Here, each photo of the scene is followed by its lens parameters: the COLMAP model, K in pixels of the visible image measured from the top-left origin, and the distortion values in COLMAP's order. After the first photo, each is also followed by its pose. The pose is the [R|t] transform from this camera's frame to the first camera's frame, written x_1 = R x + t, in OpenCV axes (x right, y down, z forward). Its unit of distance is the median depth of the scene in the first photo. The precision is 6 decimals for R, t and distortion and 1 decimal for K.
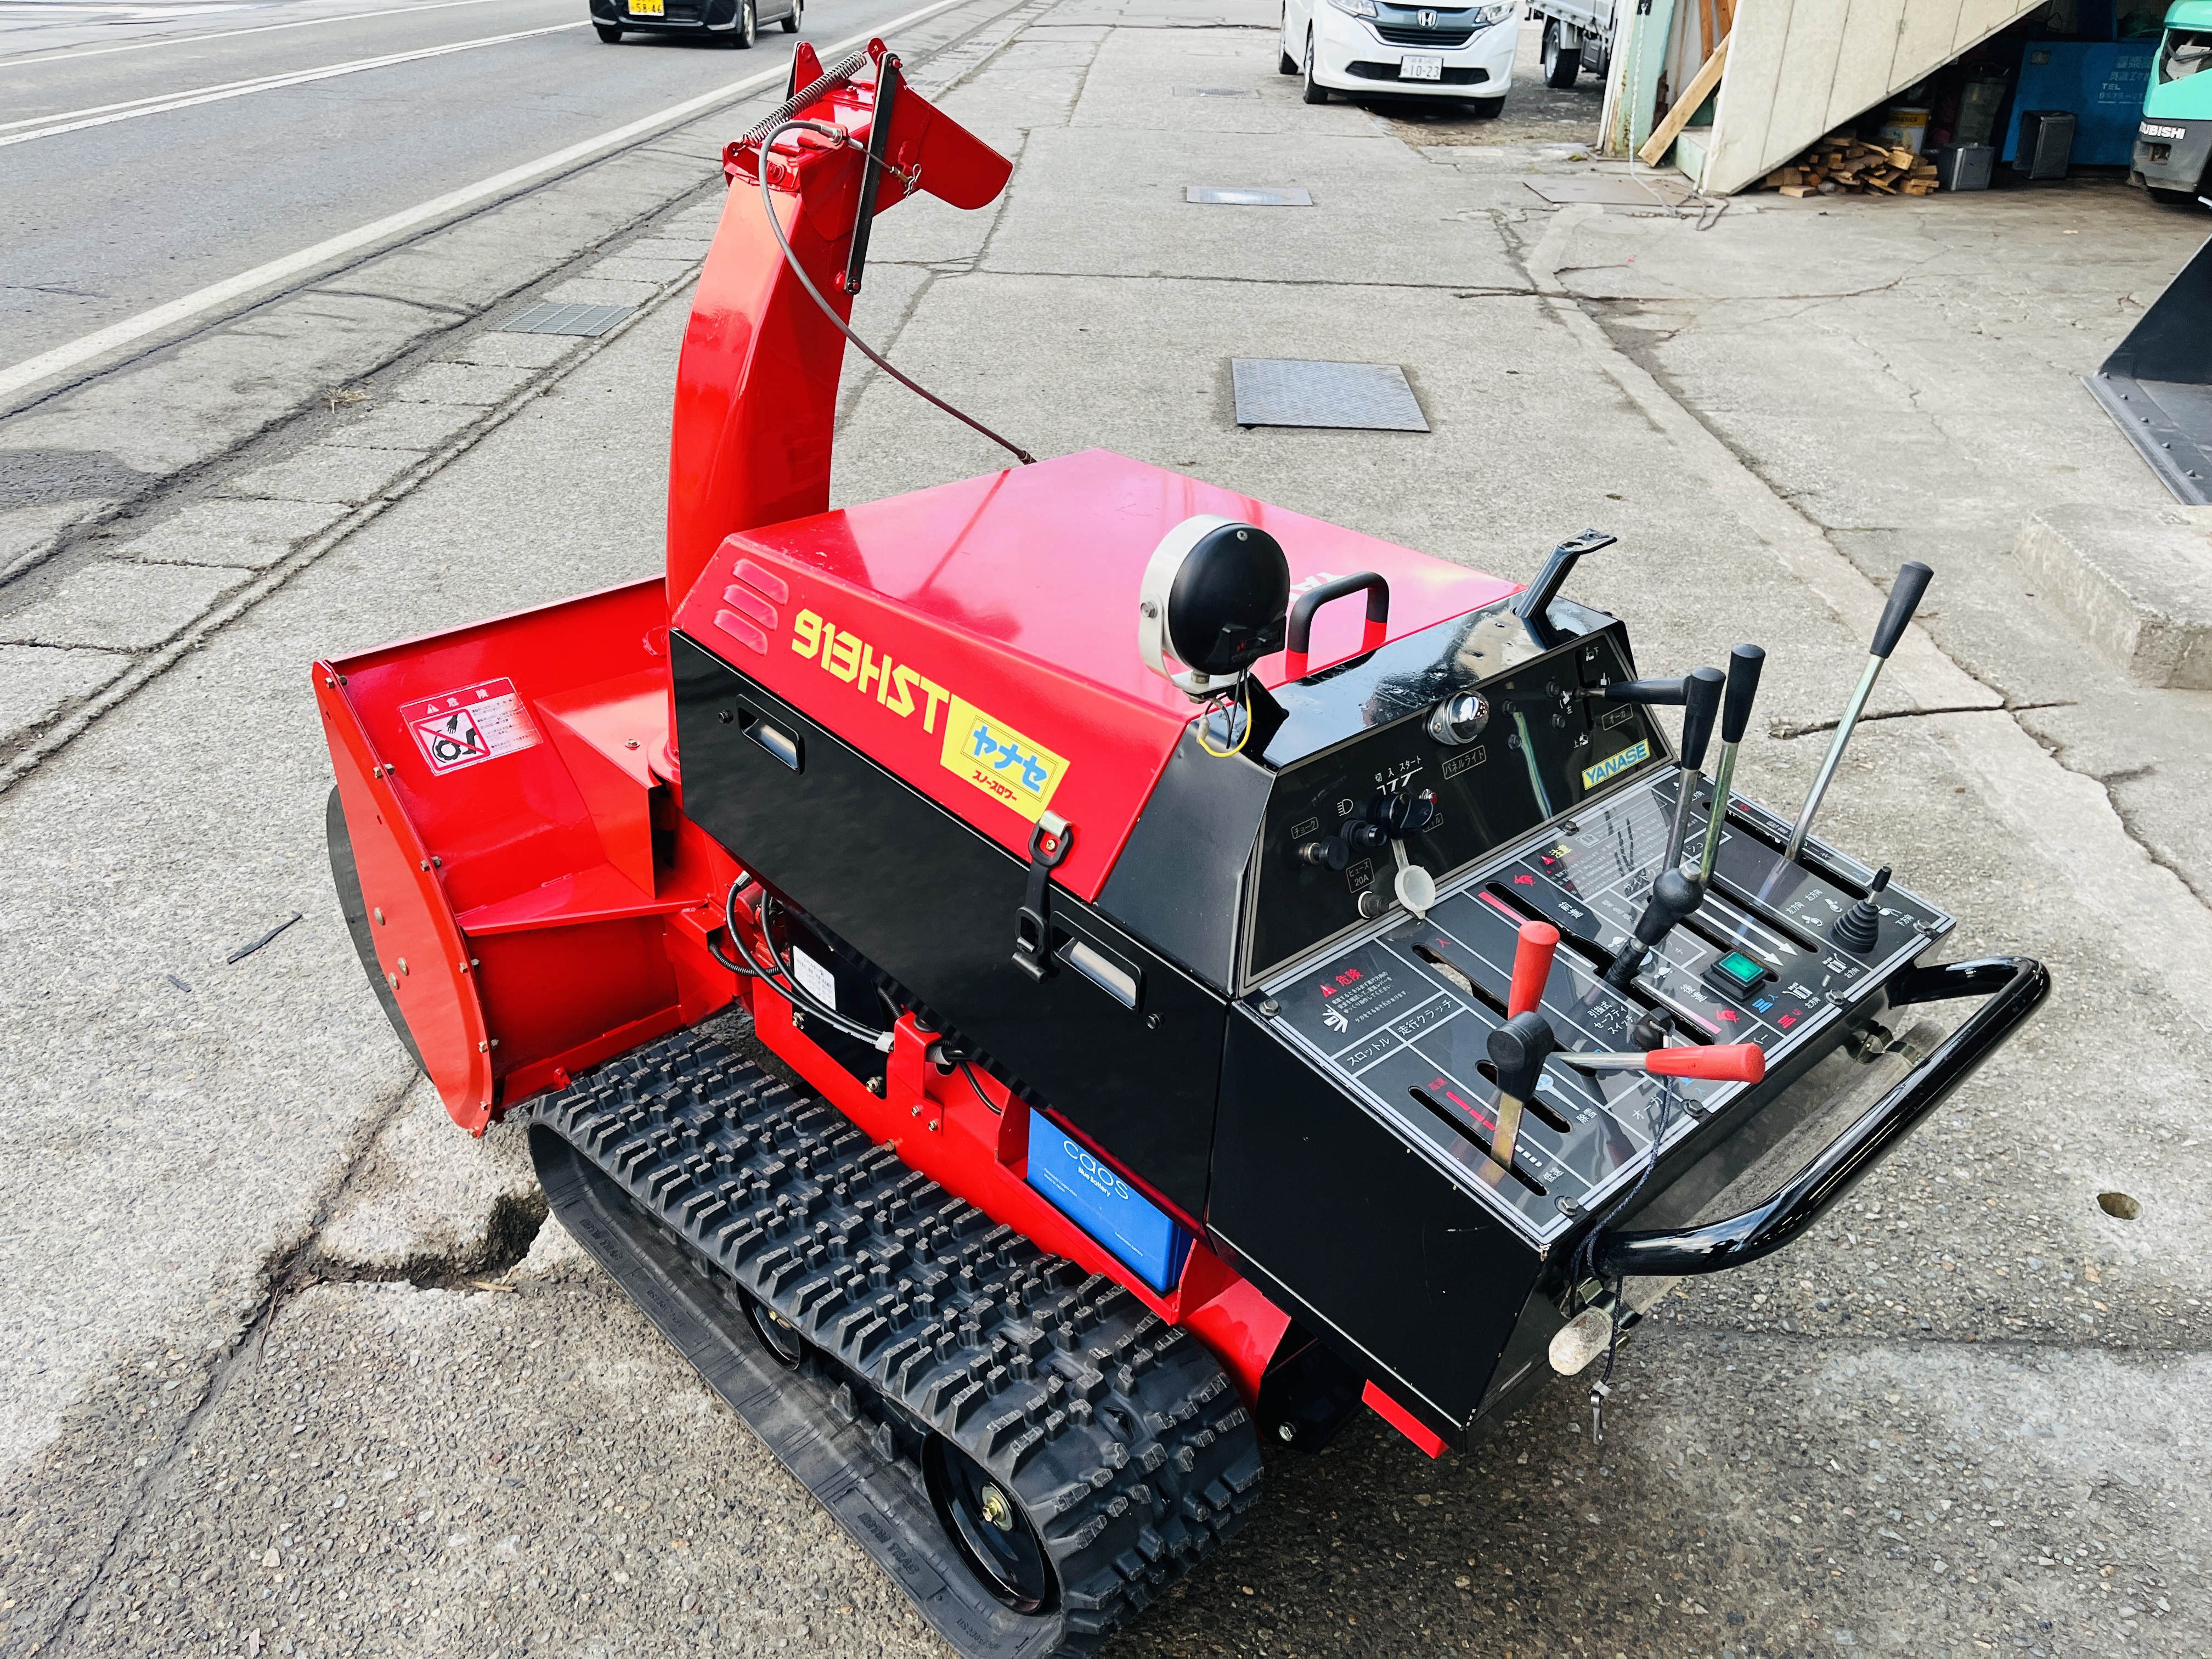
lens RADIAL K [[1633.8, 0, 1075.8], [0, 1633.8, 831.0], [0, 0, 1]] dist [0.074928, -0.095134]
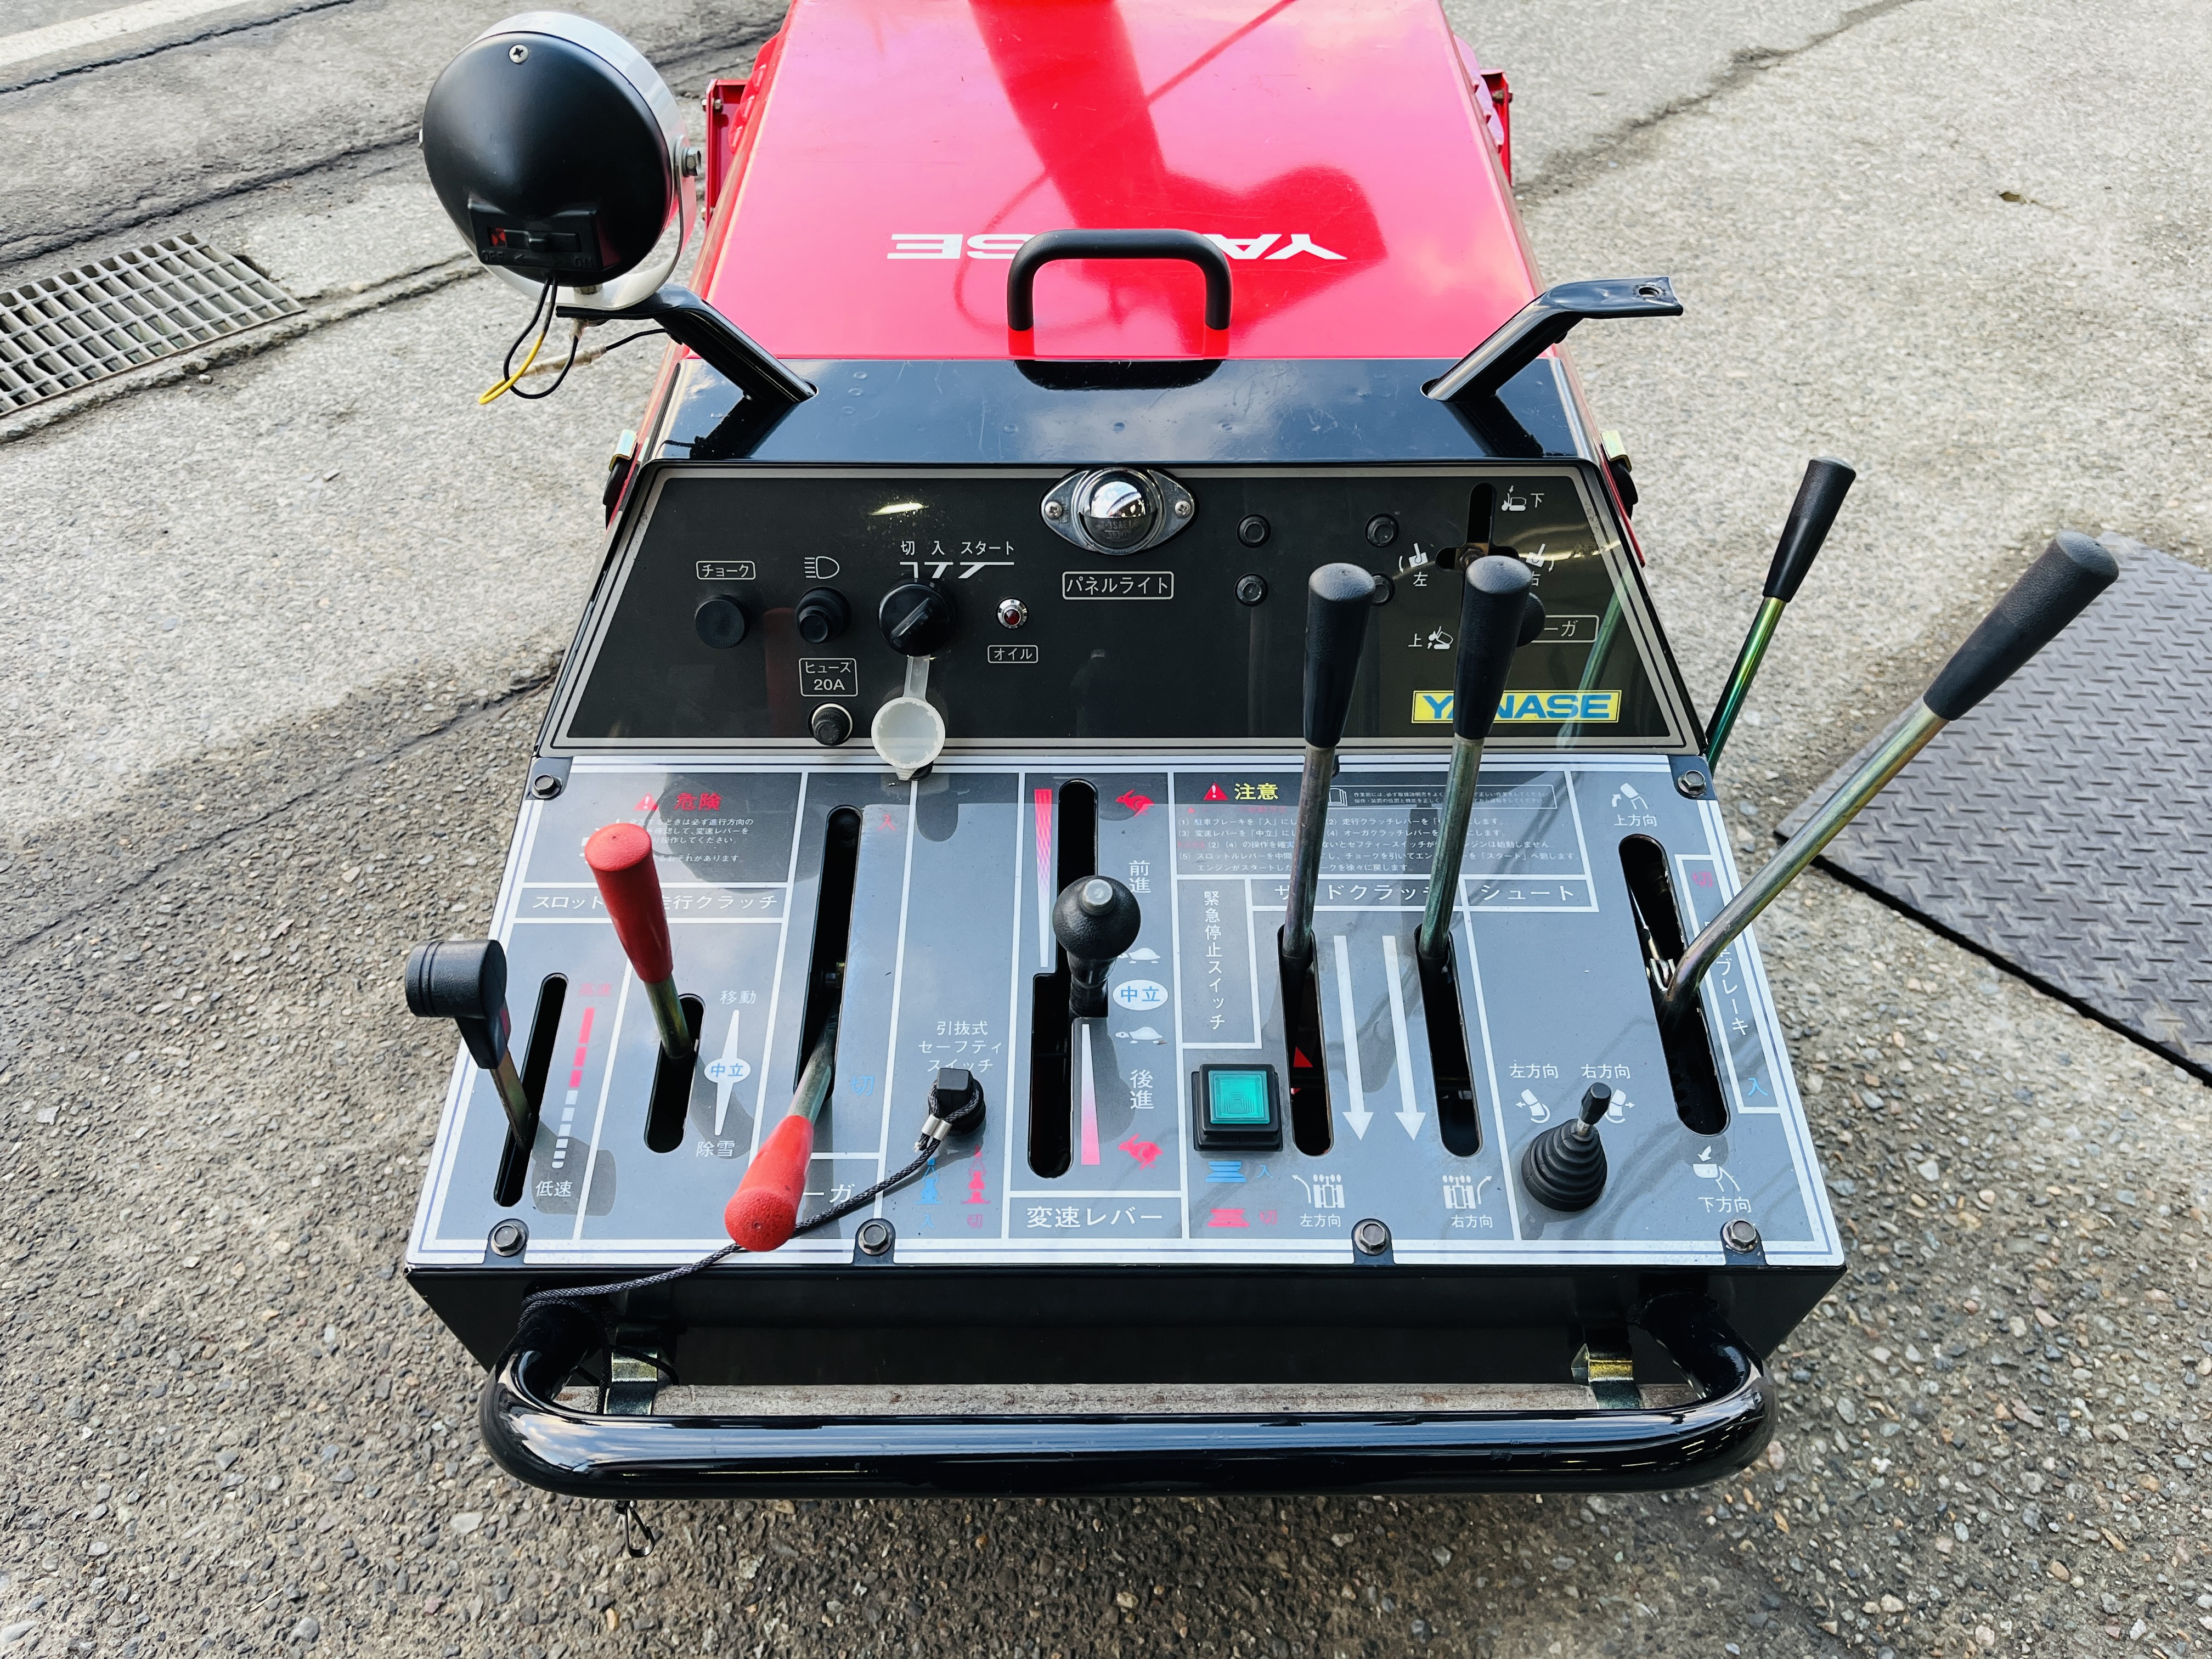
lens RADIAL K [[1650.5, 0, 1115.8], [0, 1650.5, 832.2], [0, 0, 1]] dist [0.073934, -0.112371]
pose [[0.741971, 0.446047, -0.500520, 0.439846], [-0.310196, 0.890247, 0.333524, -0.124468], [0.594354, -0.092206, 0.798900, 0.381025]]
